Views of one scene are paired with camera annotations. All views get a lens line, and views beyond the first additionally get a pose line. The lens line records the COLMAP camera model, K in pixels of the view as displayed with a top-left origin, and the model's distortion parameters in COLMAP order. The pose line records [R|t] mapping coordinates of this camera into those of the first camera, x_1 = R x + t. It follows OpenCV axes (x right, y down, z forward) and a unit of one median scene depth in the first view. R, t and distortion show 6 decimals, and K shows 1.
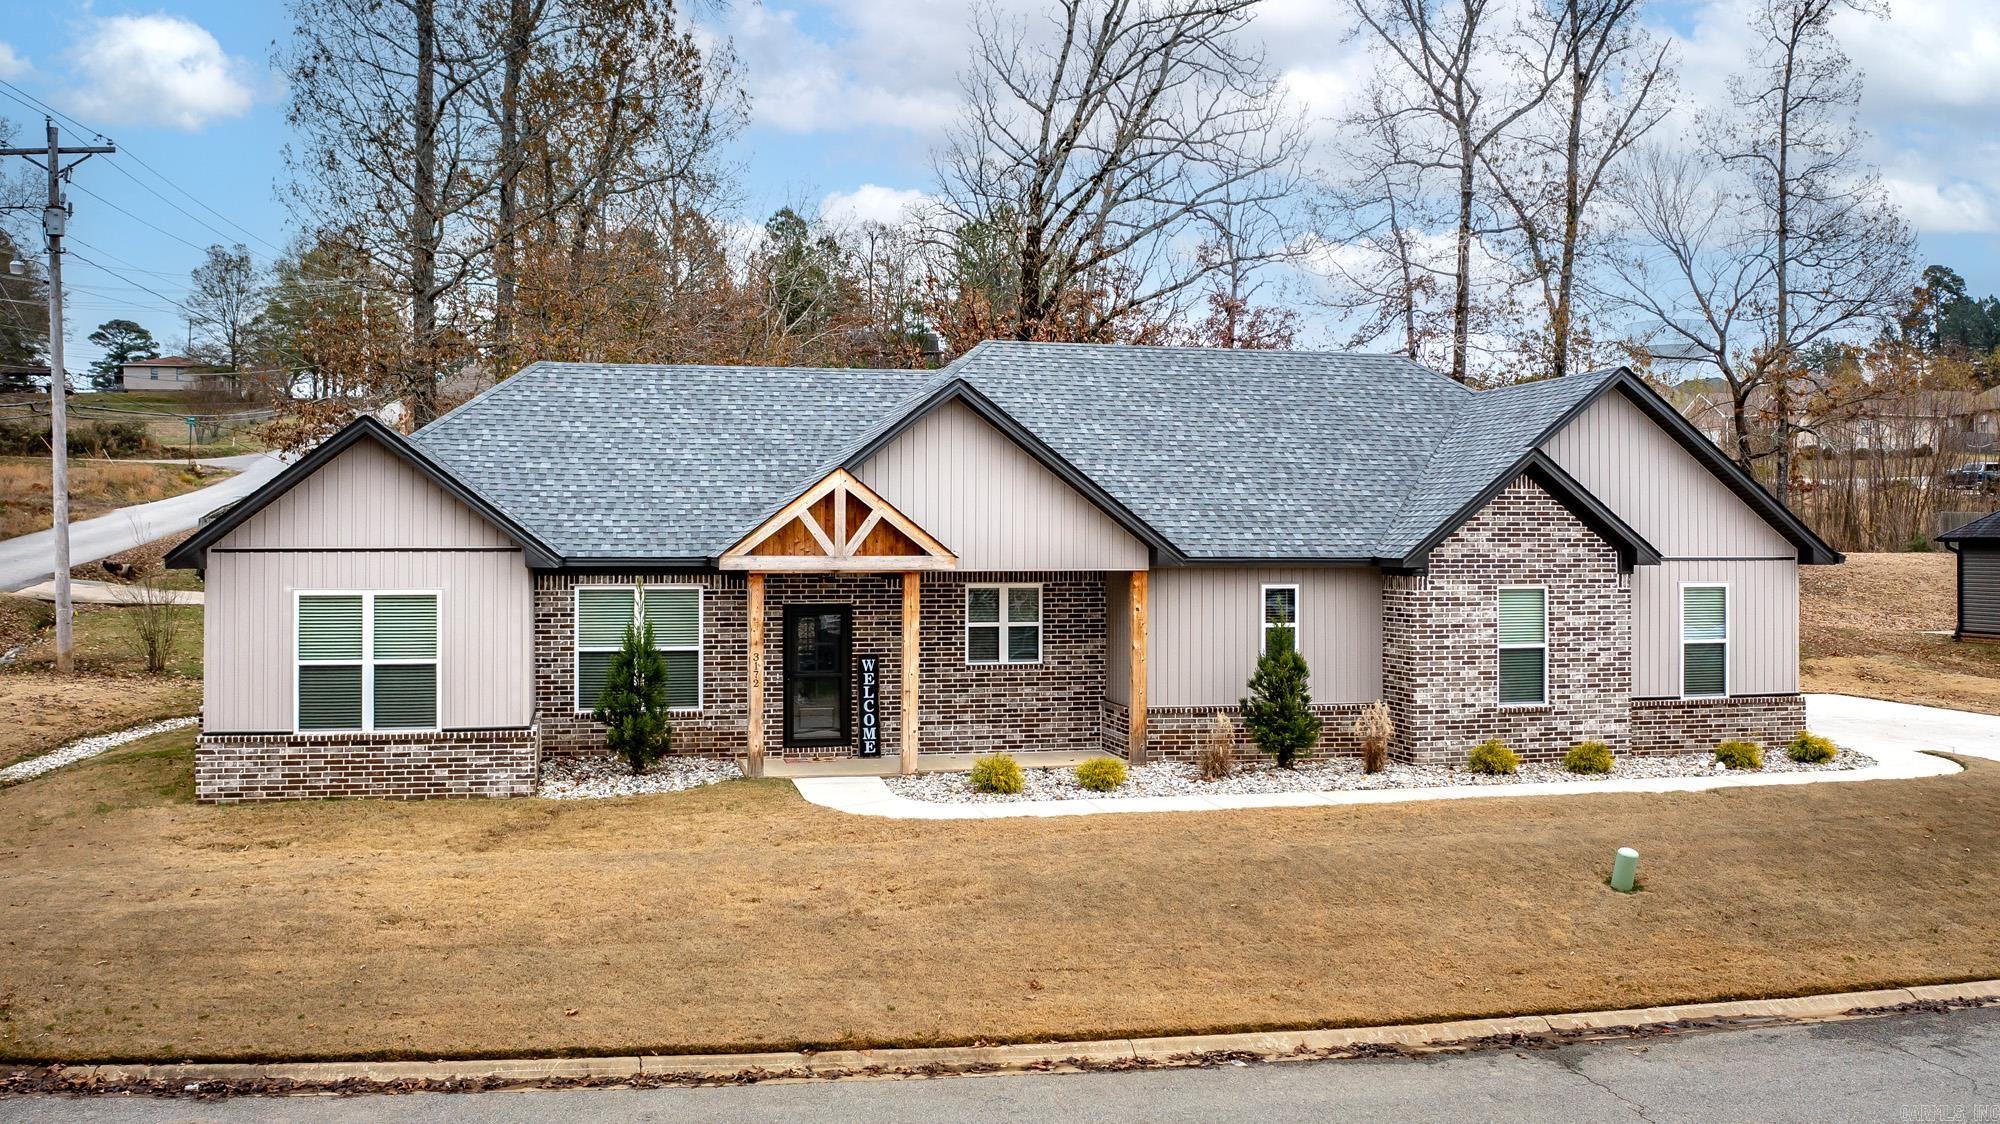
lens RADIAL K [[1629.6, 0, 996.9], [0, 1629.6, 538.2], [0, 0, 1]] dist [-0.062276, 0.002558]
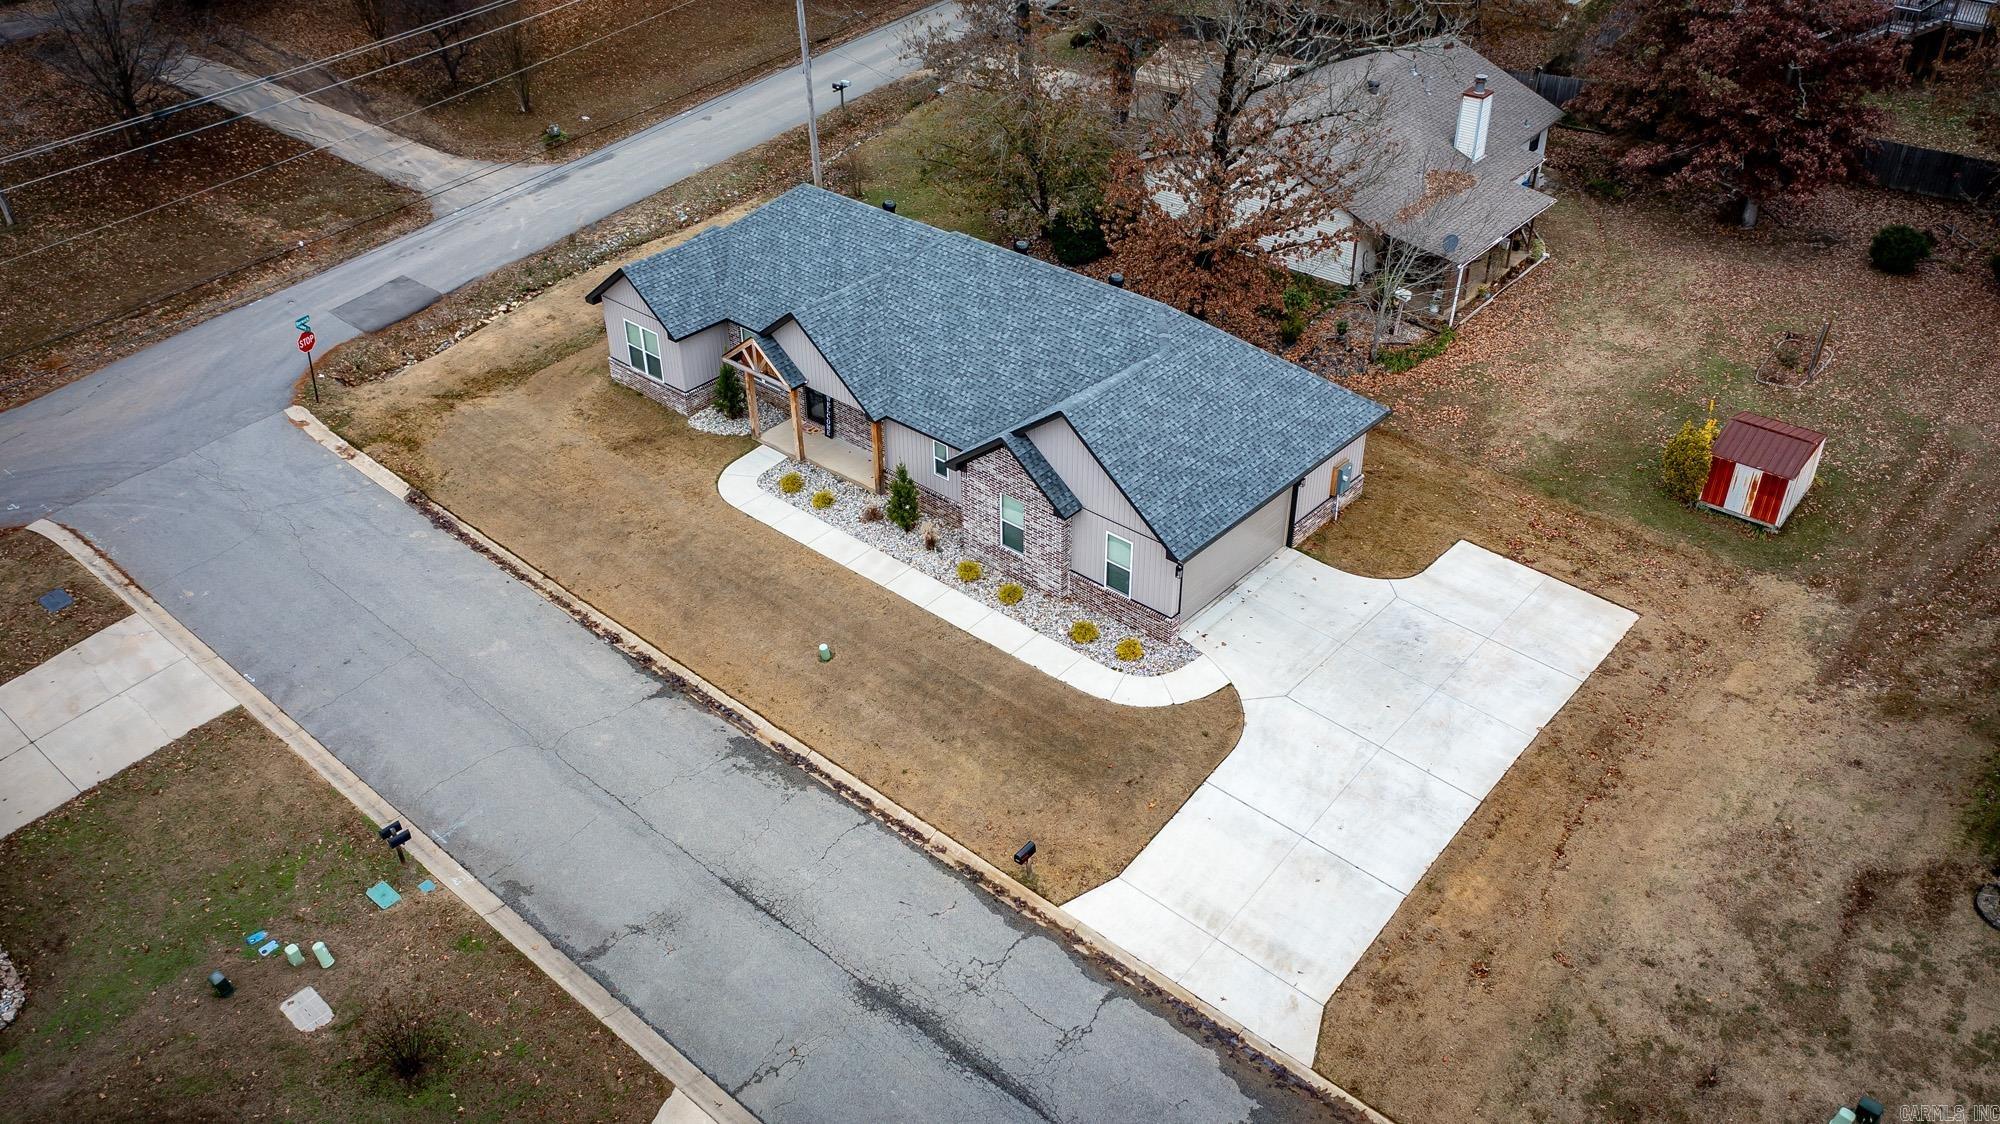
lens RADIAL K [[1600.7, 0, 1000.0], [0, 1600.7, 562.0], [0, 0, 1]] dist [-0.027423, 0.006051]
pose [[0.577223, 0.455641, -0.677647, 1.585783], [0.017344, 0.822825, 0.568030, -0.942707], [0.816403, -0.339633, 0.467050, 0.123831]]
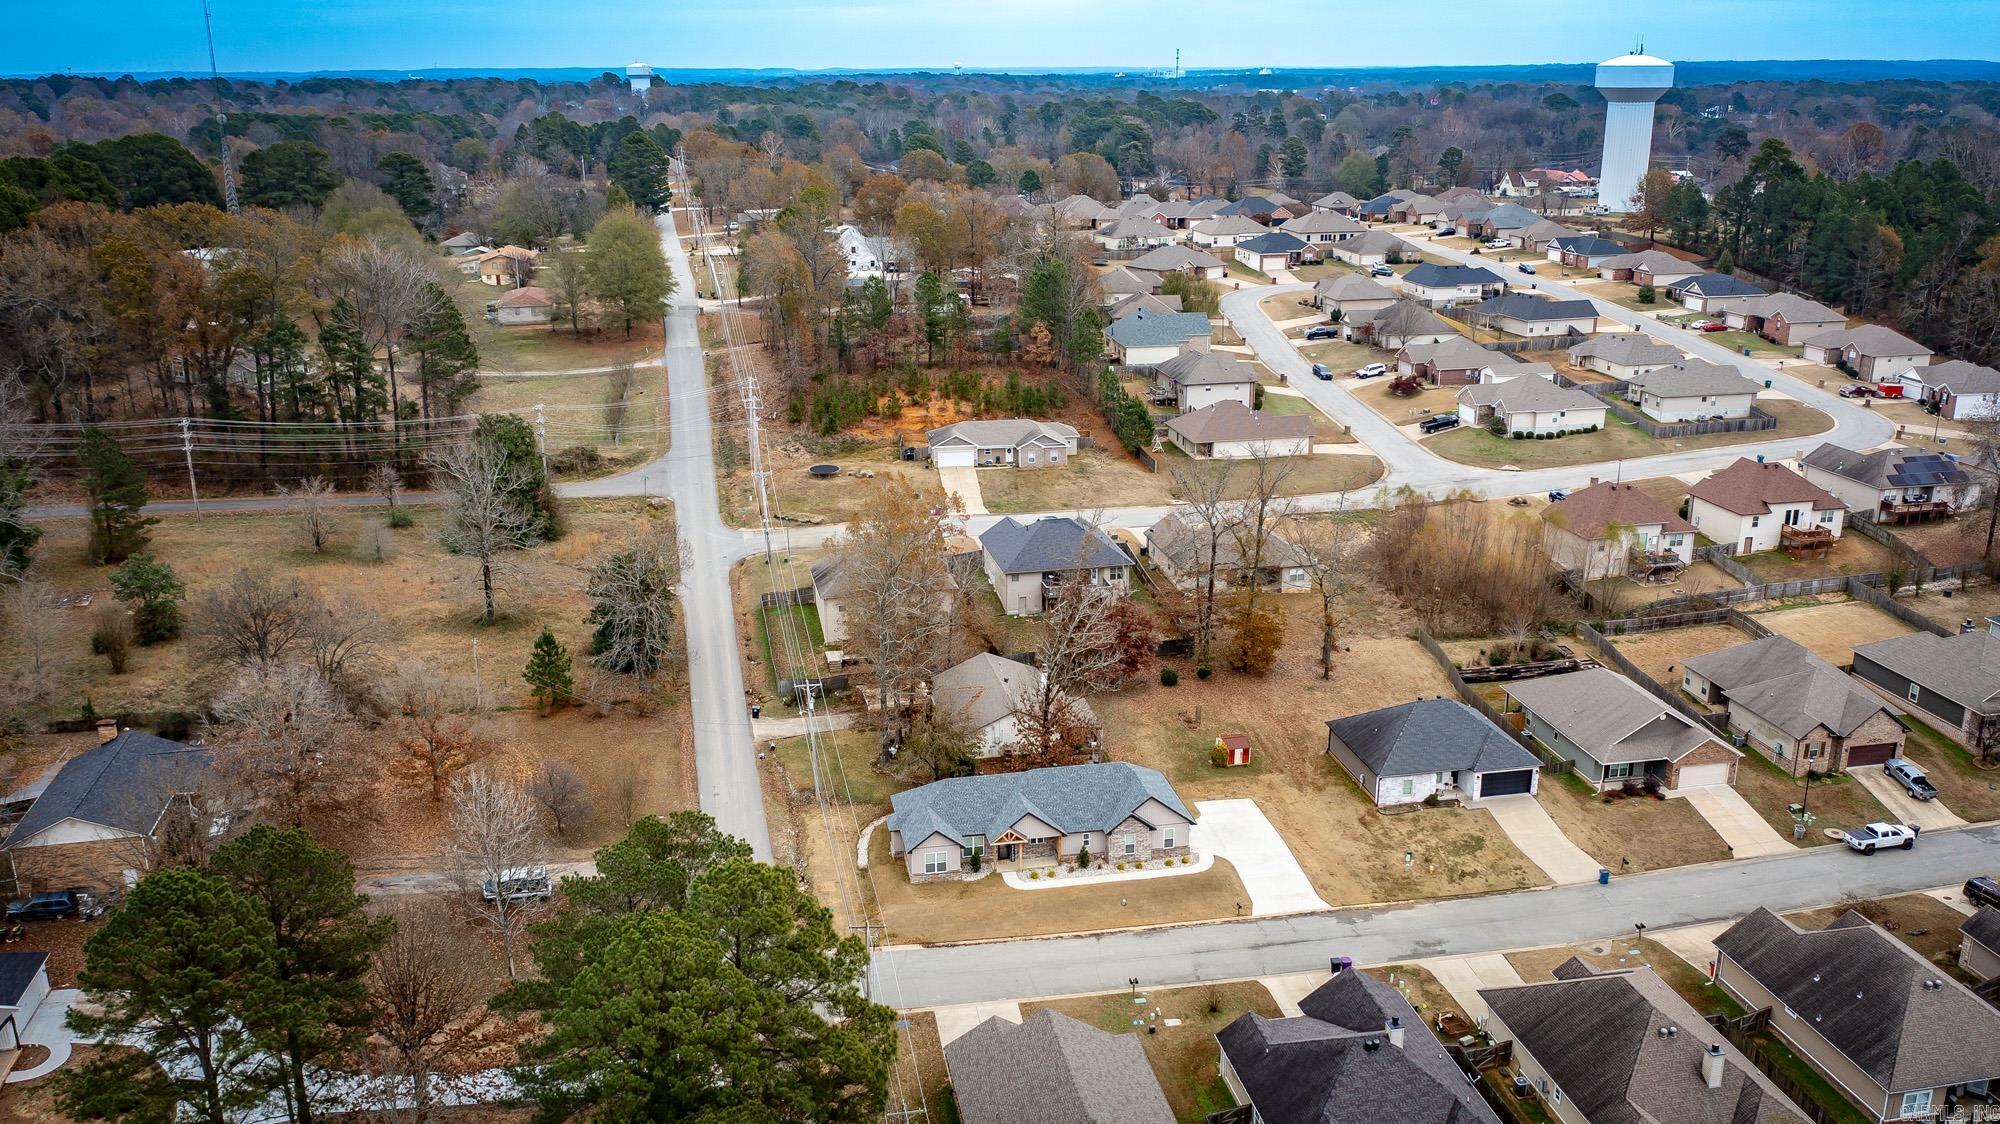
lens RADIAL K [[1600.7, 0, 1000.0], [0, 1600.7, 562.0], [0, 0, 1]] dist [-0.027423, 0.006051]
pose [[0.999036, 0.007691, -0.043212, 0.109637], [0.006101, 0.950639, 0.310238, -2.587541], [0.043465, -0.310202, 0.949676, -3.976417]]
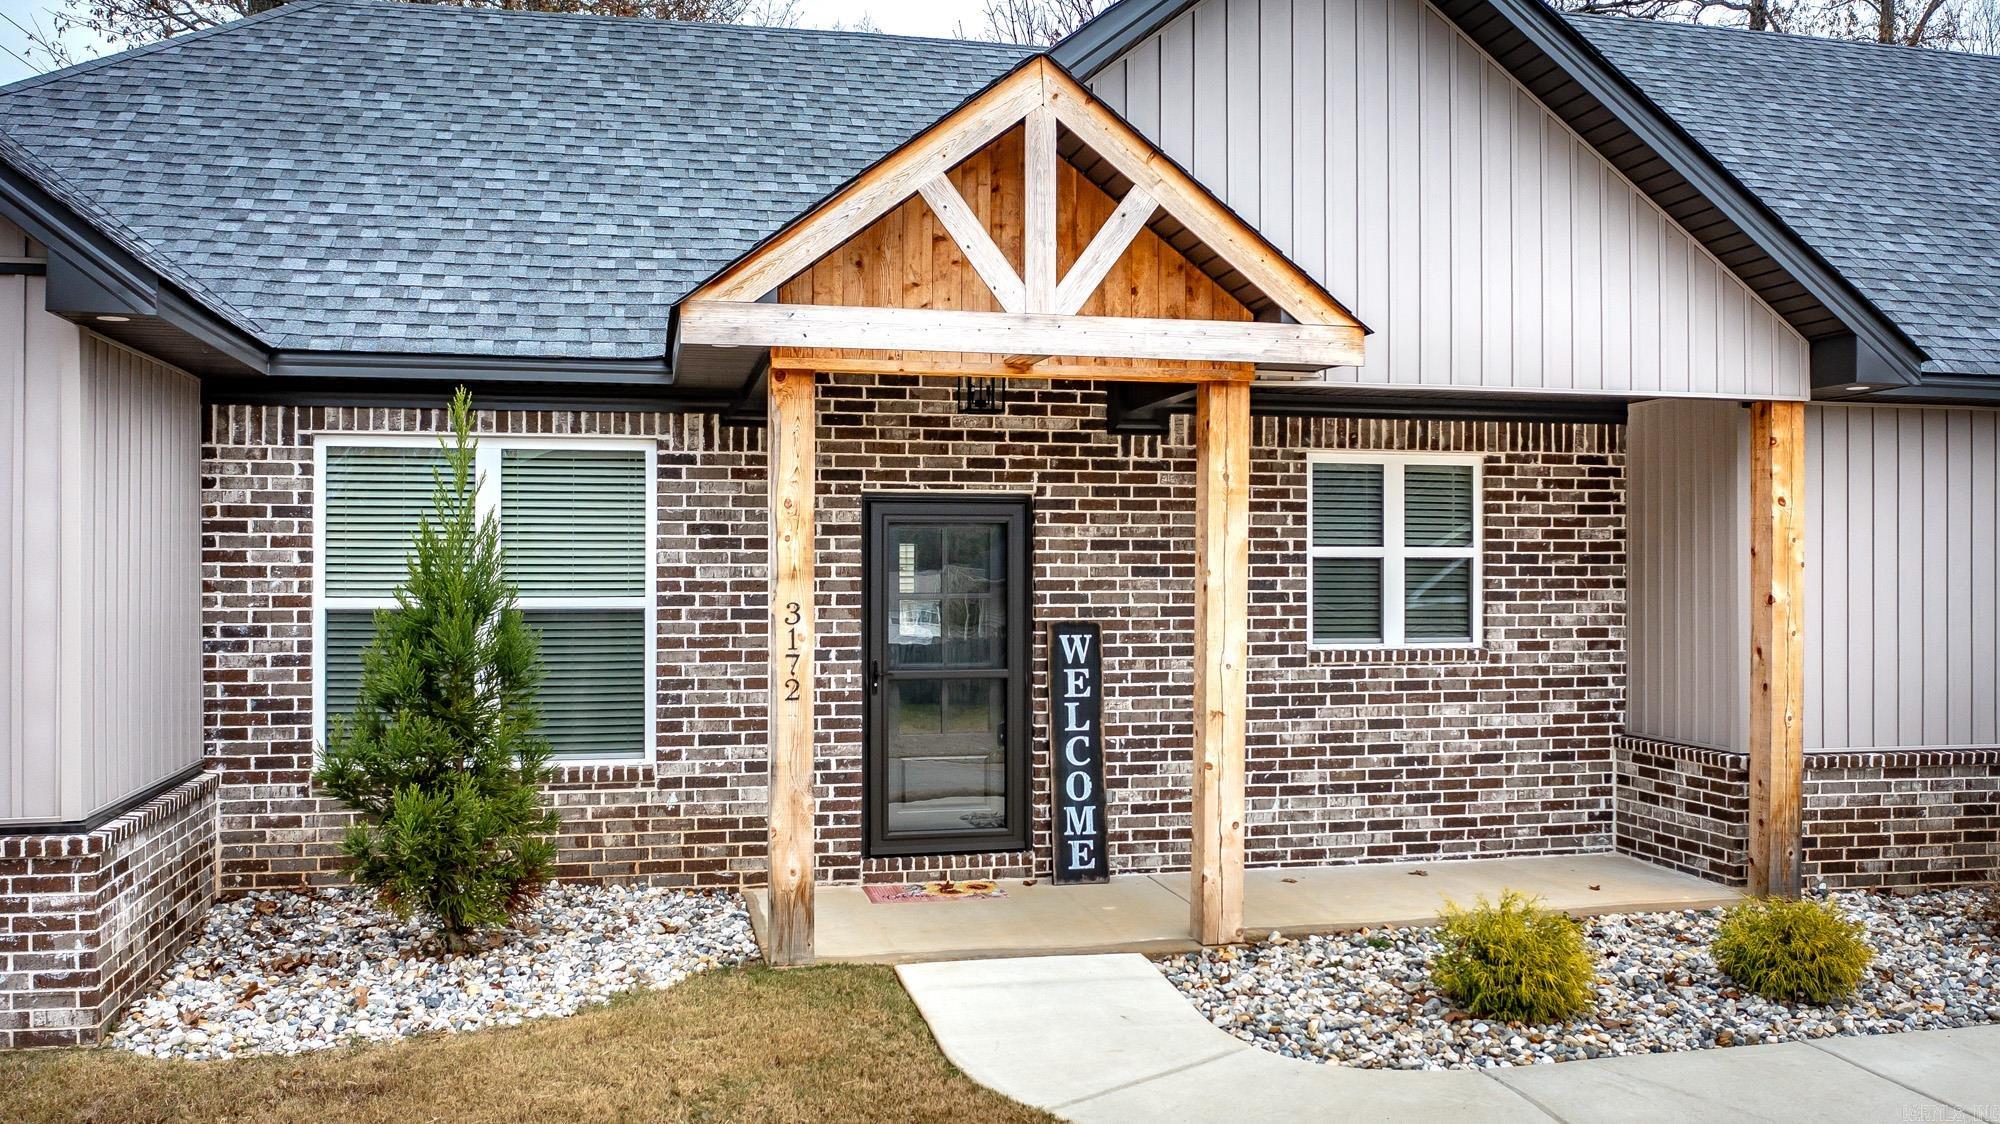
lens RADIAL K [[1706.8, 0, 1062.6], [0, 1706.8, 568.4], [0, 0, 1]] dist [-0.046021, 0.003344]
pose [[0.999961, 0.000856, 0.008829, -0.085886], [-0.000904, 0.999984, 0.005513, 0.056076], [-0.008824, -0.005521, 0.999946, 0.583045]]
